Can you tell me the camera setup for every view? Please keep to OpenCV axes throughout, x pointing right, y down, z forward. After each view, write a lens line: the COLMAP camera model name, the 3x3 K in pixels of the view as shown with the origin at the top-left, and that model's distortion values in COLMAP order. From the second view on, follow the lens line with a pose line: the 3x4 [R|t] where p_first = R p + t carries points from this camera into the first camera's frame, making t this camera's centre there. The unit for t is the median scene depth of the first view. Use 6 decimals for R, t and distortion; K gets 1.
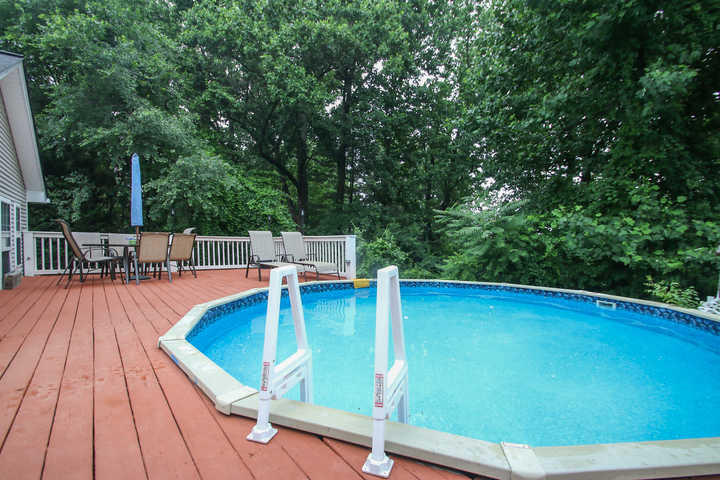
lens RADIAL K [[333.1, 0, 360.8], [0, 333.1, 243.6], [0, 0, 1]] dist [-0.009267, -0.003313]
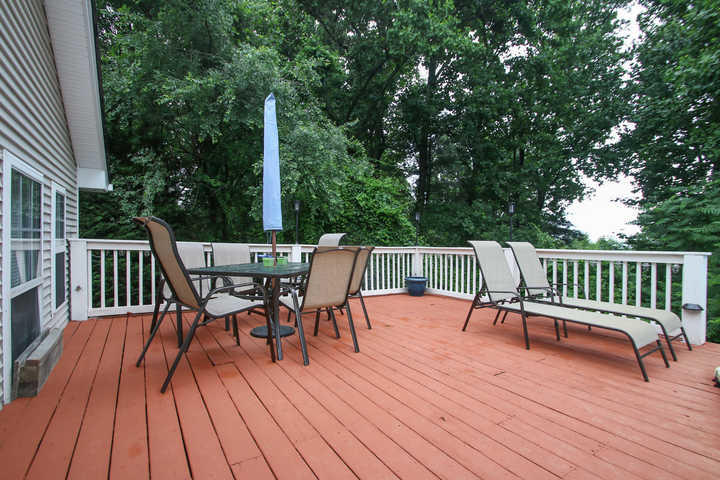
lens RADIAL K [[333.1, 0, 361.0], [0, 333.1, 240.5], [0, 0, 1]] dist [-0.009267, -0.003313]
pose [[0.995988, 0.007882, -0.089136, -0.479694], [-0.009019, 0.999883, -0.012359, -0.031526], [0.089028, 0.013113, 0.995943, 0.479512]]
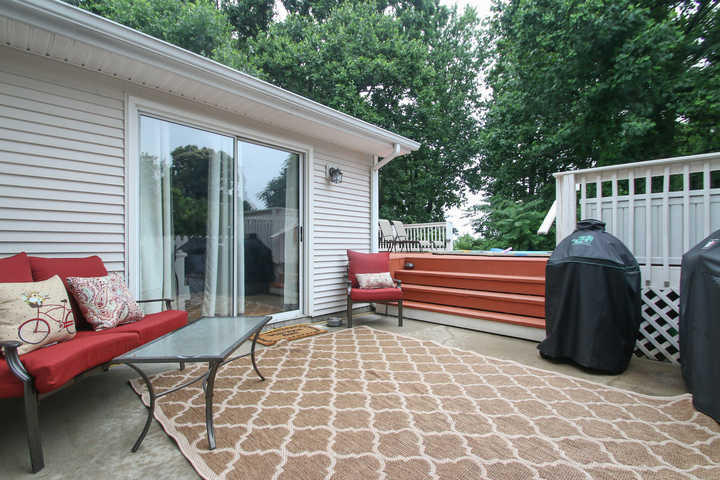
lens RADIAL K [[333.1, 0, 358.5], [0, 333.1, 242.0], [0, 0, 1]] dist [-0.009267, -0.003313]
pose [[0.987967, -0.008624, 0.154425, -0.648788], [0.012525, 0.999626, -0.024302, 0.094492], [-0.154158, 0.025944, 0.987706, -0.368454]]
